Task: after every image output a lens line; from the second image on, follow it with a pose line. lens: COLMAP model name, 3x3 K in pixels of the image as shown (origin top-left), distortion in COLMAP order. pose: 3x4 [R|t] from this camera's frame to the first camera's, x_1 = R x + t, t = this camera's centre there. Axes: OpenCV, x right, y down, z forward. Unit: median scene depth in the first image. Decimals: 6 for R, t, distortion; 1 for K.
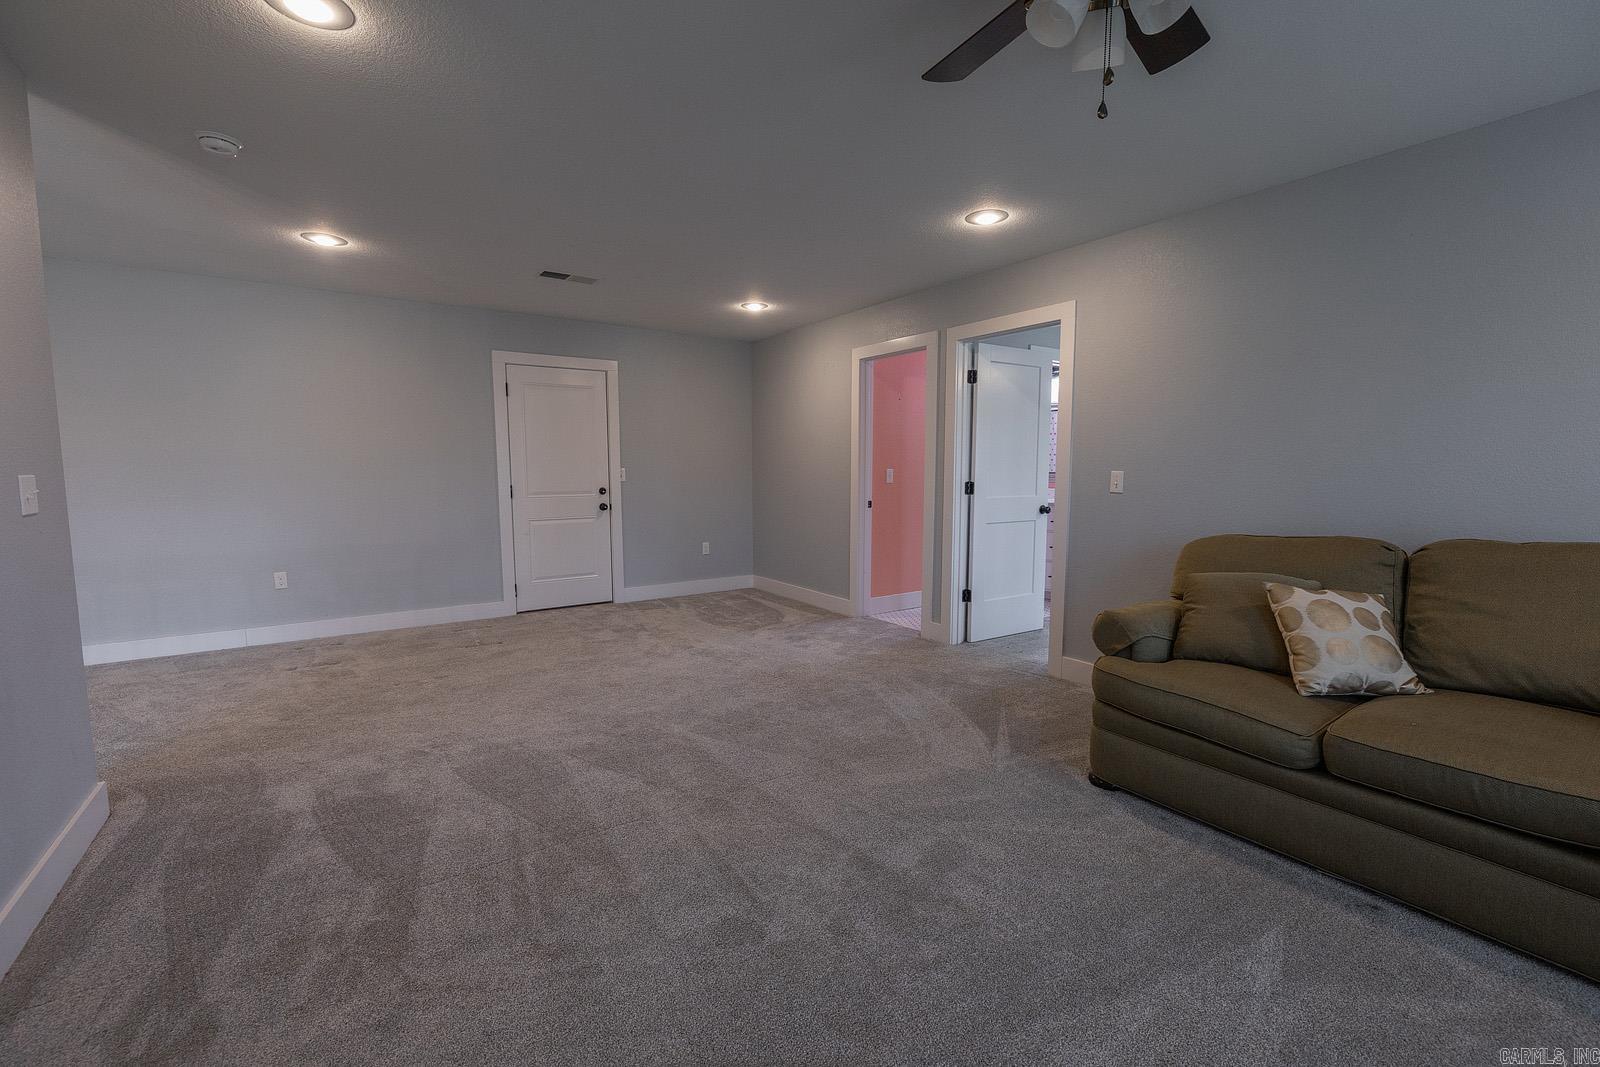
lens RADIAL K [[675.1, 0, 800.0], [0, 675.1, 532.2], [0, 0, 1]] dist [-0.004180, 0.000984]
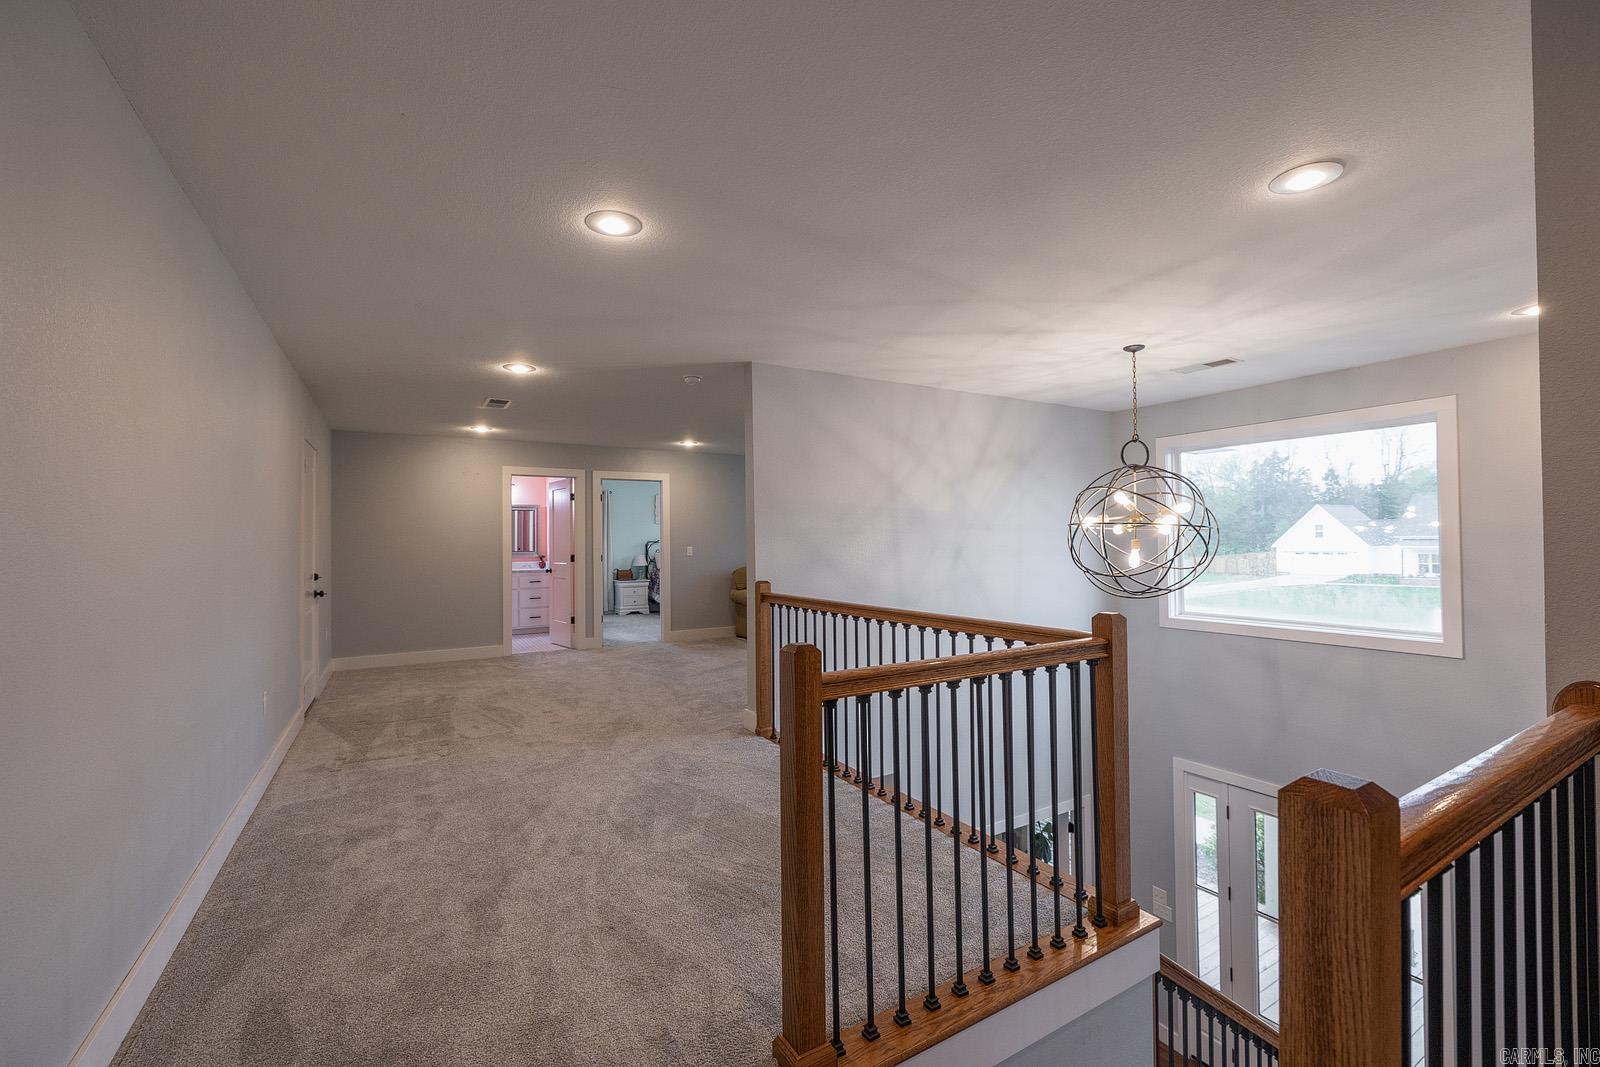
lens RADIAL K [[675.1, 0, 802.4], [0, 675.1, 536.9], [0, 0, 1]] dist [-0.004180, 0.000984]
pose [[0.053332, 0.007788, 0.998546, -1.286049], [0.111412, 0.993680, -0.013701, -0.031631], [-0.992342, 0.111981, 0.052127, 0.307945]]
